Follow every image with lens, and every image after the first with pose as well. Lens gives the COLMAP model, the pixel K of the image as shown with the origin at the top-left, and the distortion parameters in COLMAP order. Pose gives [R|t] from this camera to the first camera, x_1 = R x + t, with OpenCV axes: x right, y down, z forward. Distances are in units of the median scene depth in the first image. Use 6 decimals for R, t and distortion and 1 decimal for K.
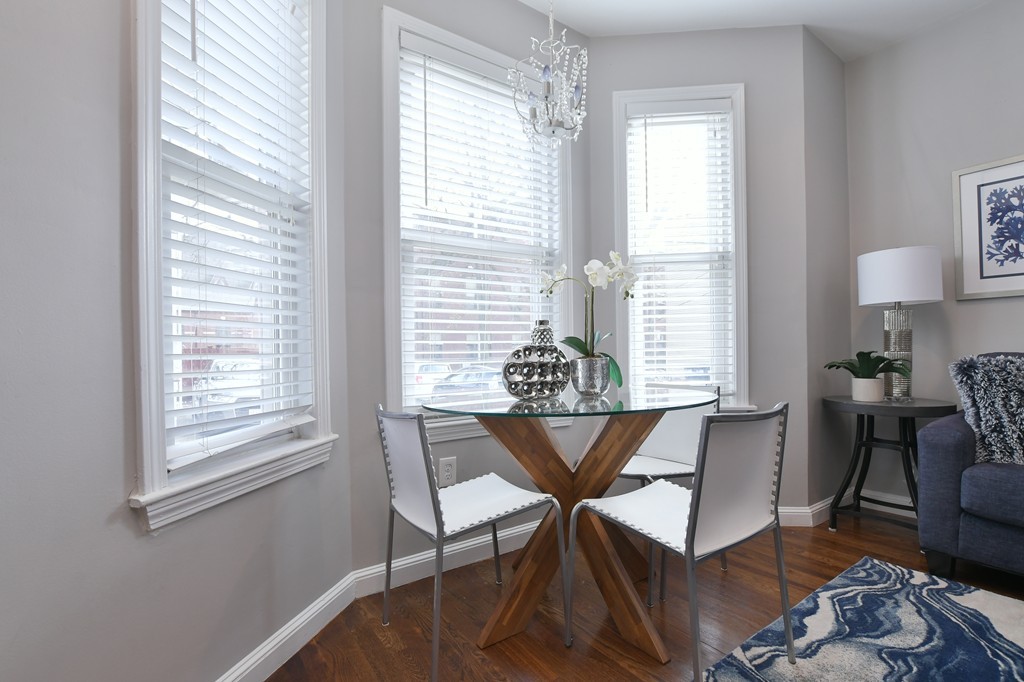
lens RADIAL K [[474.7, 0, 524.8], [0, 474.7, 347.9], [0, 0, 1]] dist [-0.036647, 0.006782]
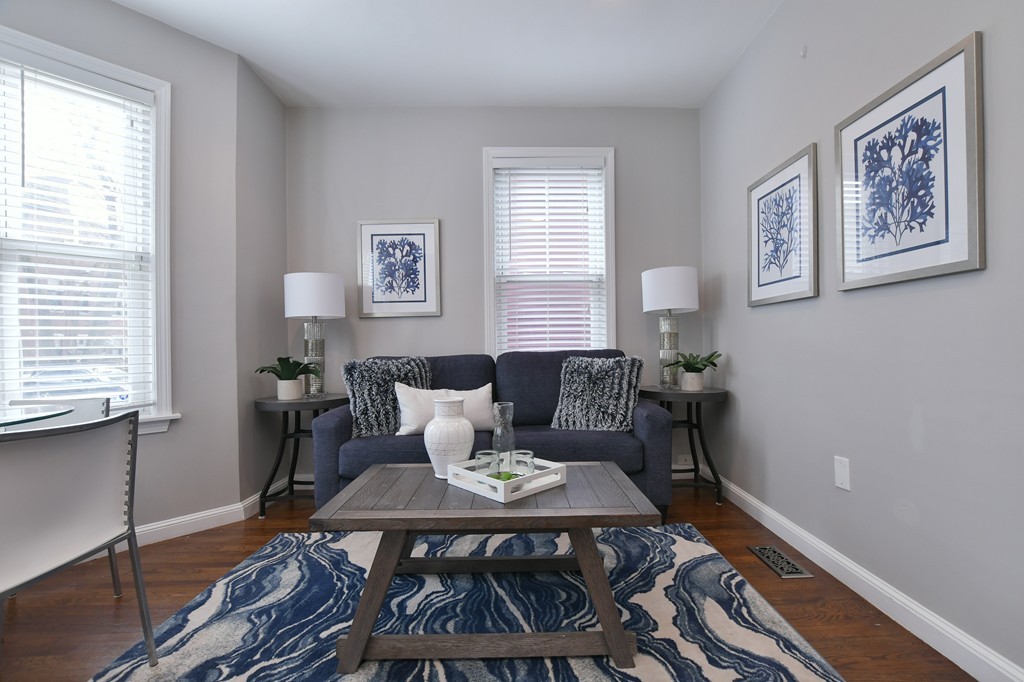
lens RADIAL K [[450.8, 0, 526.3], [0, 450.8, 347.1], [0, 0, 1]] dist [-0.035350, 0.005761]
pose [[0.566205, 0.002765, 0.824260, 0.186123], [0.008134, 0.999927, -0.008942, -0.002725], [-0.824224, 0.011767, 0.566142, -0.165028]]
